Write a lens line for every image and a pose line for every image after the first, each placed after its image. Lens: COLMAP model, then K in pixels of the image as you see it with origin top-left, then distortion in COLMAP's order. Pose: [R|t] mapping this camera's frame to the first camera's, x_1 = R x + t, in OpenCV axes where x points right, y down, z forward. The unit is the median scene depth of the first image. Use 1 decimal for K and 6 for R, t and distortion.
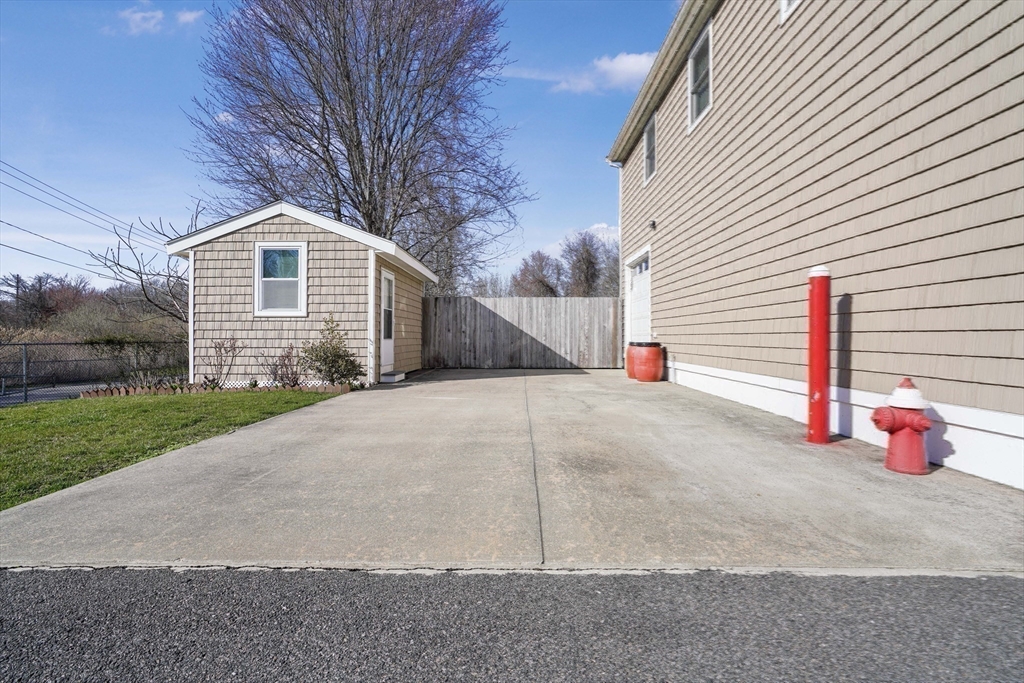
lens RADIAL K [[470.2, 0, 512.5], [0, 470.2, 336.7], [0, 0, 1]] dist [-0.002369, 0.000921]
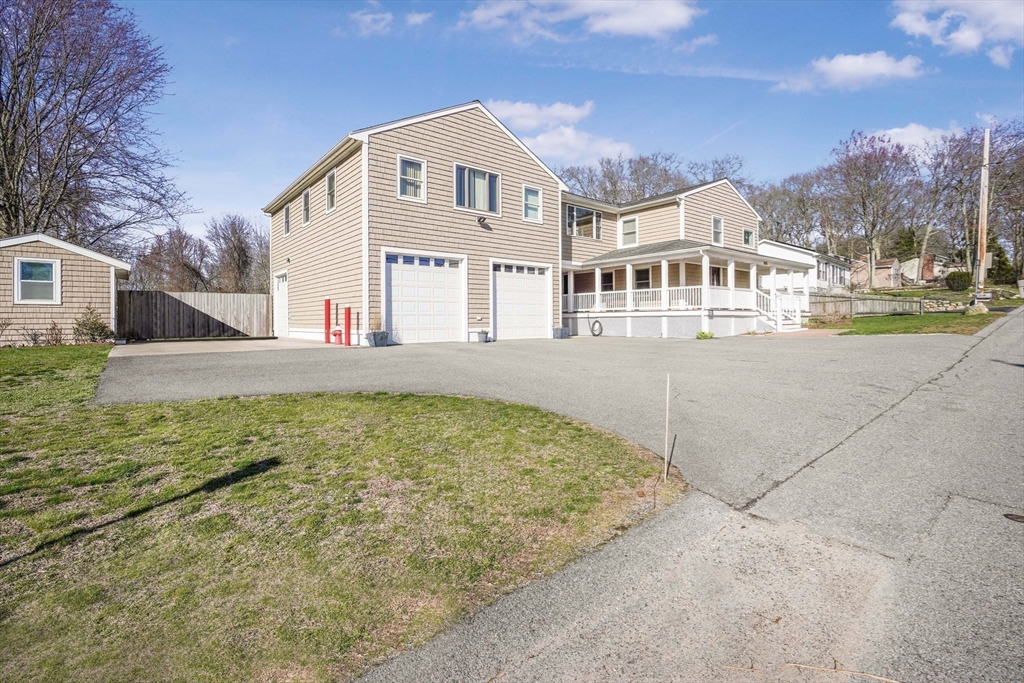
lens RADIAL K [[470.2, 0, 515.6], [0, 470.2, 319.0], [0, 0, 1]] dist [-0.002369, 0.000921]
pose [[0.765916, -0.004319, 0.642926, -0.272546], [0.007426, 0.999970, -0.002130, 0.022354], [-0.642897, 0.006406, 0.765925, -1.276359]]
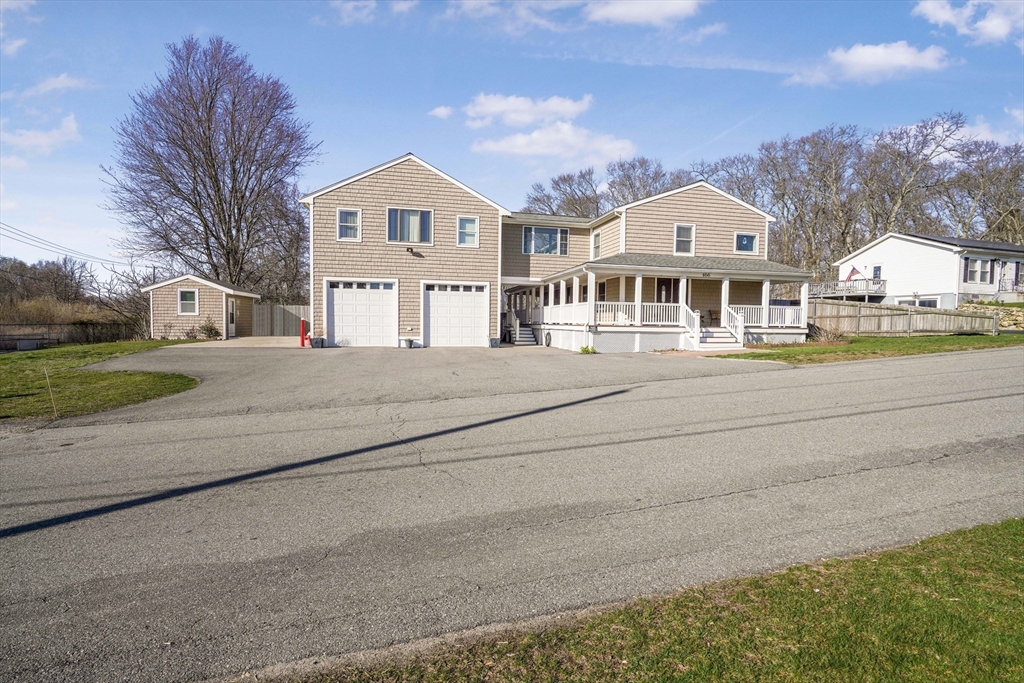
lens RADIAL K [[470.2, 0, 506.8], [0, 470.2, 344.6], [0, 0, 1]] dist [-0.002369, 0.000921]
pose [[0.975582, 0.000211, 0.219633, 0.733385], [-0.010823, 0.998831, 0.047114, -0.020888], [-0.219367, -0.048341, 0.974444, -2.126618]]
